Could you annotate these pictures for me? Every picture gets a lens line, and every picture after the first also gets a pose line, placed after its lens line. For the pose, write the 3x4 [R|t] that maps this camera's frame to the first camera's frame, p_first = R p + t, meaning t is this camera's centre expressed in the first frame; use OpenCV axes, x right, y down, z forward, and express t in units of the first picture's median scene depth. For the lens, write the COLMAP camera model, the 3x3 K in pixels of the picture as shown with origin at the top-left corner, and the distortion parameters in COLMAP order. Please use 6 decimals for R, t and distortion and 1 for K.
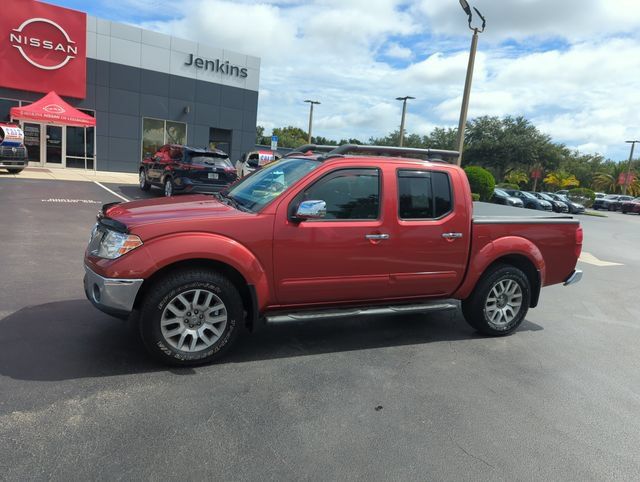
lens RADIAL K [[452.0, 0, 313.7], [0, 452.0, 236.7], [0, 0, 1]] dist [0.046564, -0.037337]
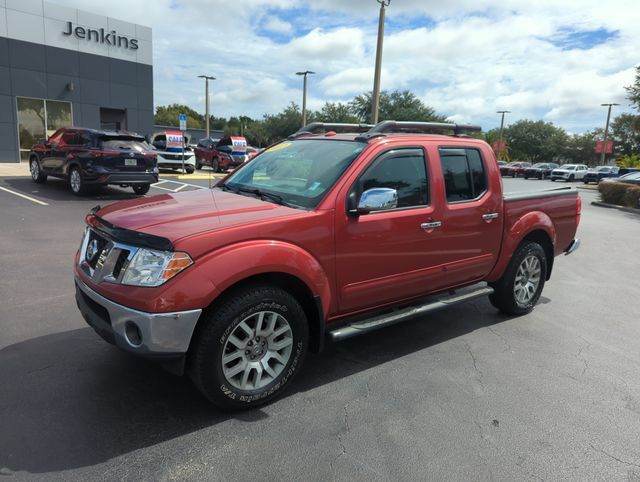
lens RADIAL K [[452.0, 0, 313.1], [0, 452.0, 236.2], [0, 0, 1]] dist [0.046564, -0.037337]
pose [[0.971631, -0.085682, 0.220433, -0.083920], [0.075193, 0.995620, 0.055557, -0.013197], [-0.224228, -0.037406, 0.973819, 0.054255]]
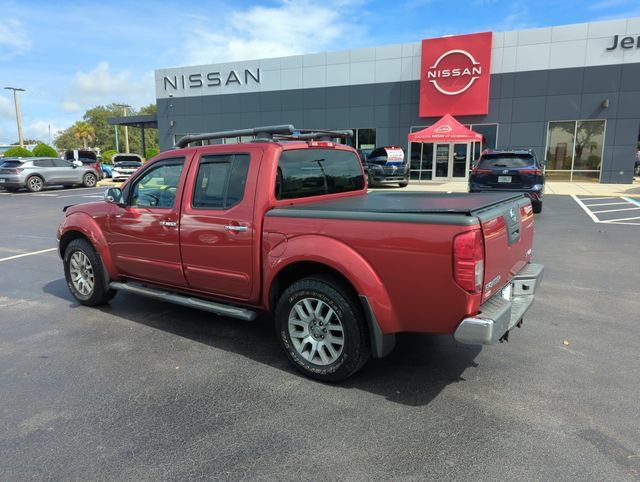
lens RADIAL K [[452.0, 0, 312.7], [0, 452.0, 241.1], [0, 0, 1]] dist [0.046564, -0.037337]
pose [[0.510385, 0.061556, -0.857740, 0.352880], [-0.081271, 0.996423, 0.023149, -0.003446], [0.856097, 0.057895, 0.513563, 0.224031]]
